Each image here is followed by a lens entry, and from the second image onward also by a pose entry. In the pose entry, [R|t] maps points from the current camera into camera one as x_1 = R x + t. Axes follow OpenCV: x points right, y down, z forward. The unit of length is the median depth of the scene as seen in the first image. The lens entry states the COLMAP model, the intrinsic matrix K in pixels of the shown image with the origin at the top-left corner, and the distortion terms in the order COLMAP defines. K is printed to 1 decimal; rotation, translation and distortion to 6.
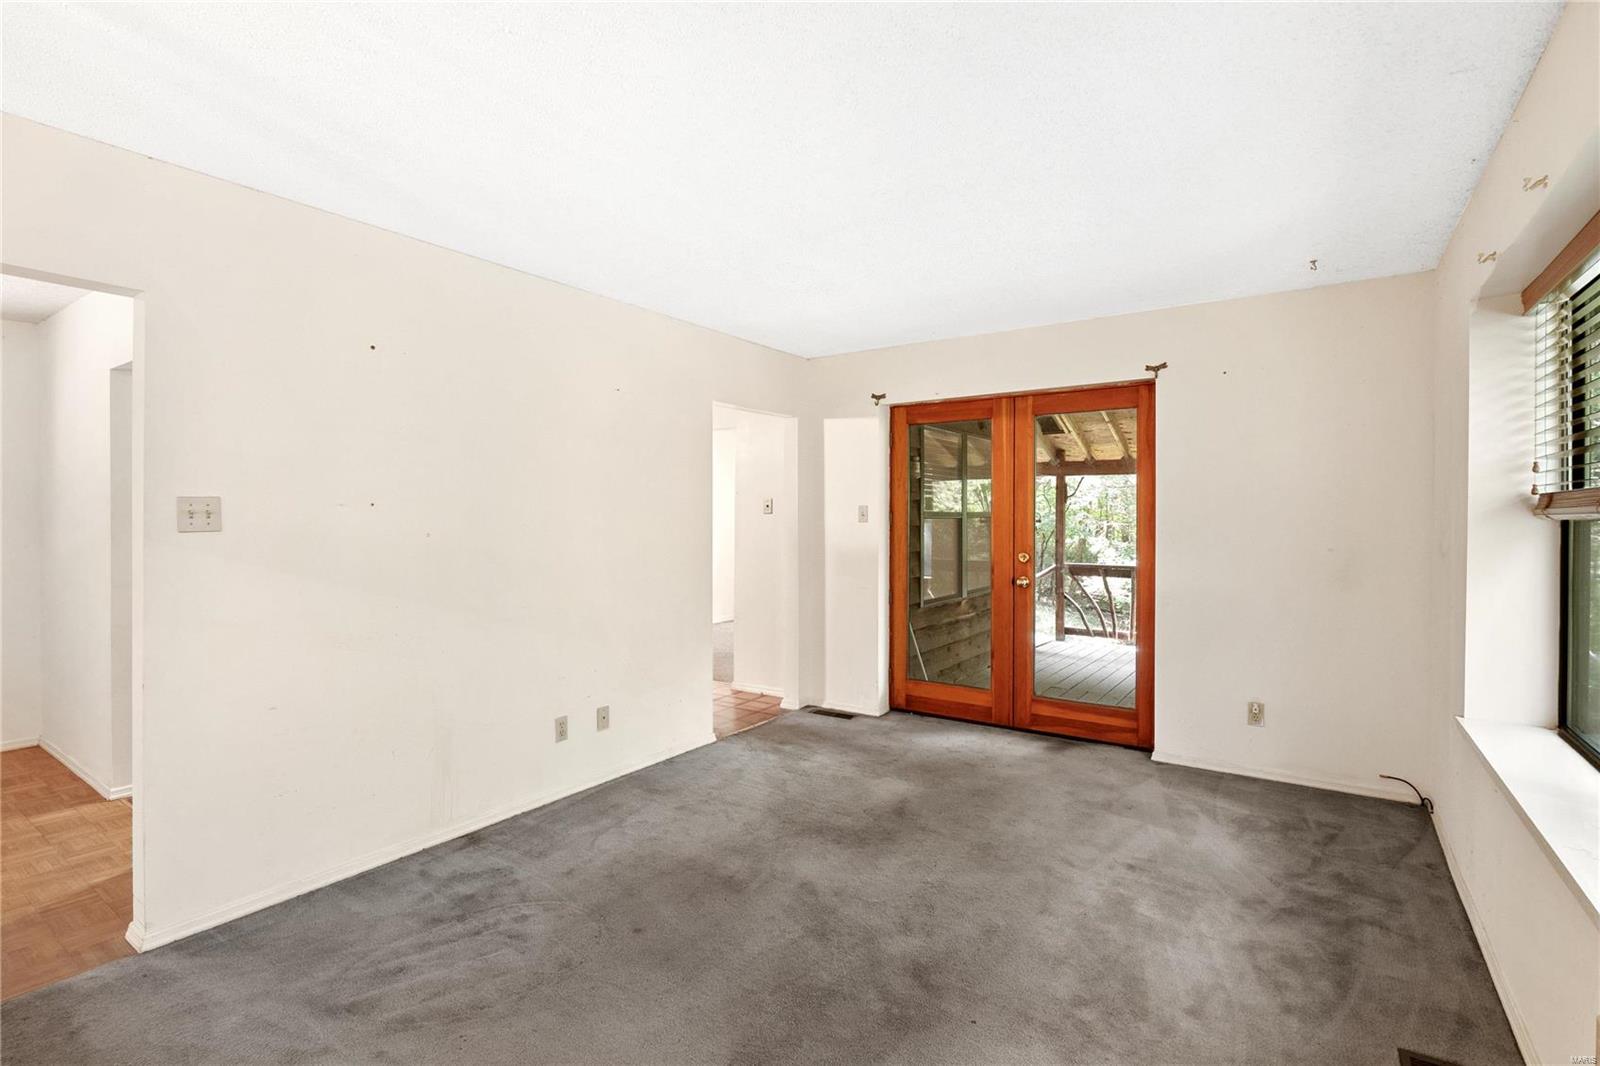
lens RADIAL K [[753.3, 0, 798.4], [0, 753.3, 527.1], [0, 0, 1]] dist [-0.011961, -0.003308]
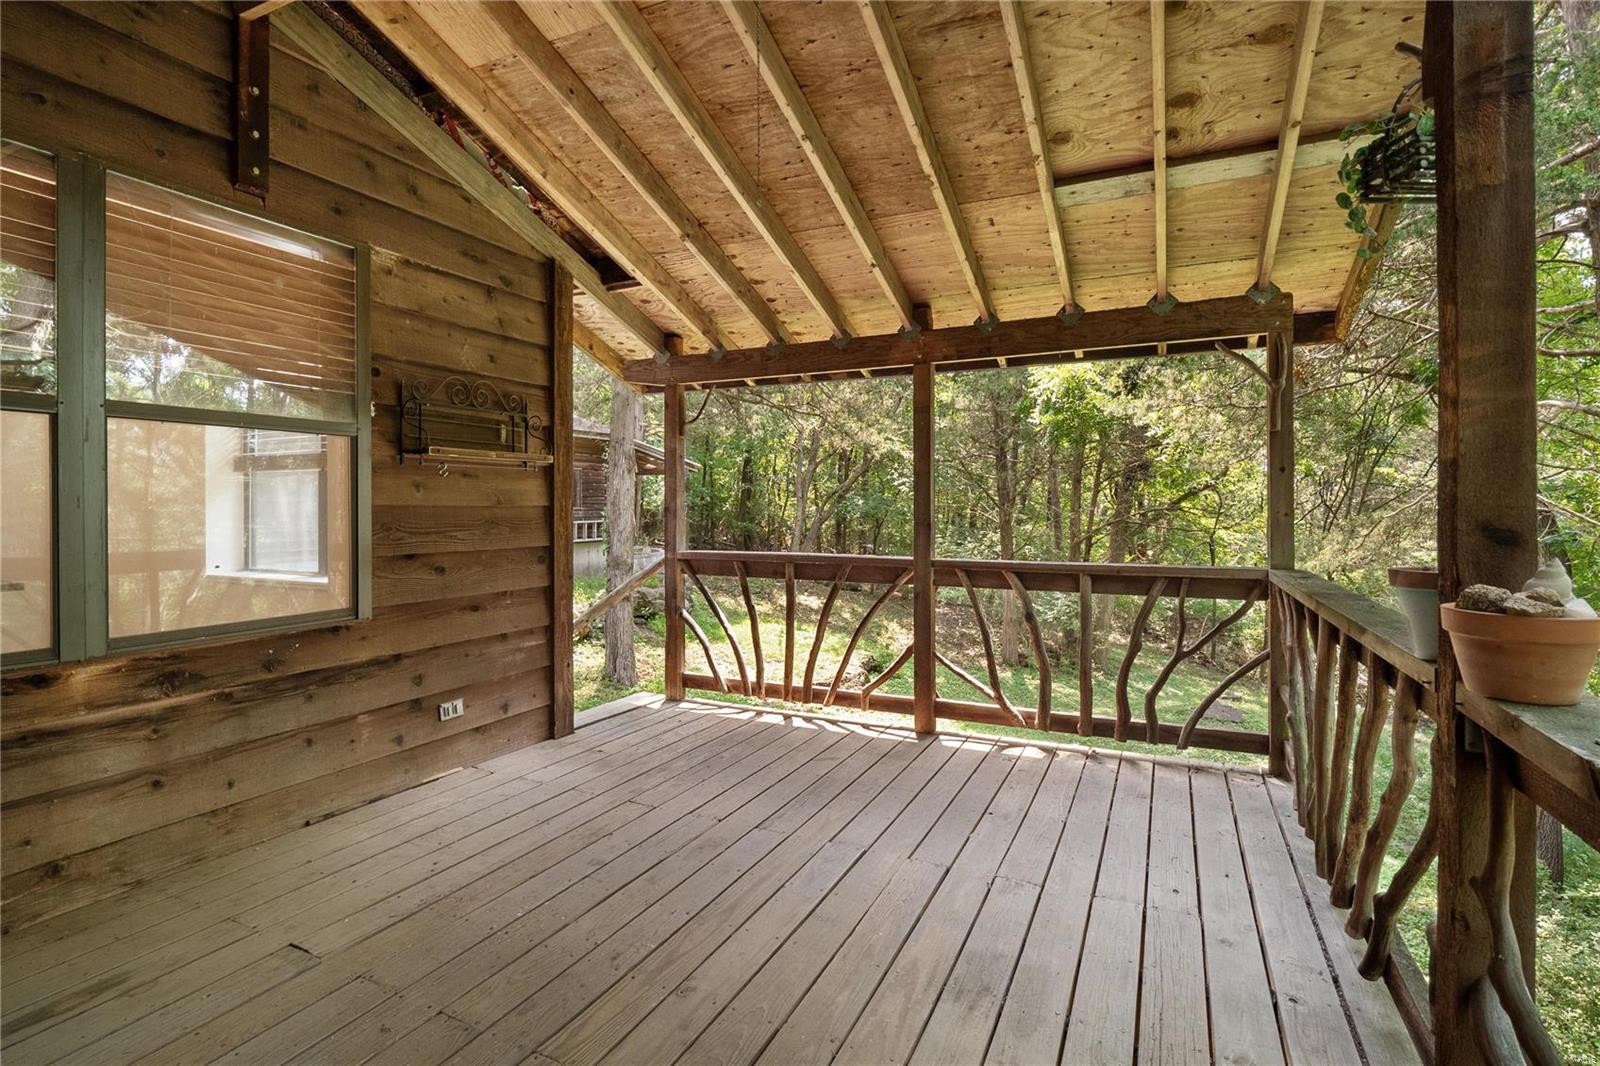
lens RADIAL K [[753.3, 0, 796.2], [0, 753.3, 516.4], [0, 0, 1]] dist [-0.011961, -0.003308]
pose [[0.989388, -0.008767, 0.145031, 0.369890], [0.009247, 0.999954, -0.002639, 0.027126], [-0.145001, 0.003952, 0.989424, 0.486915]]
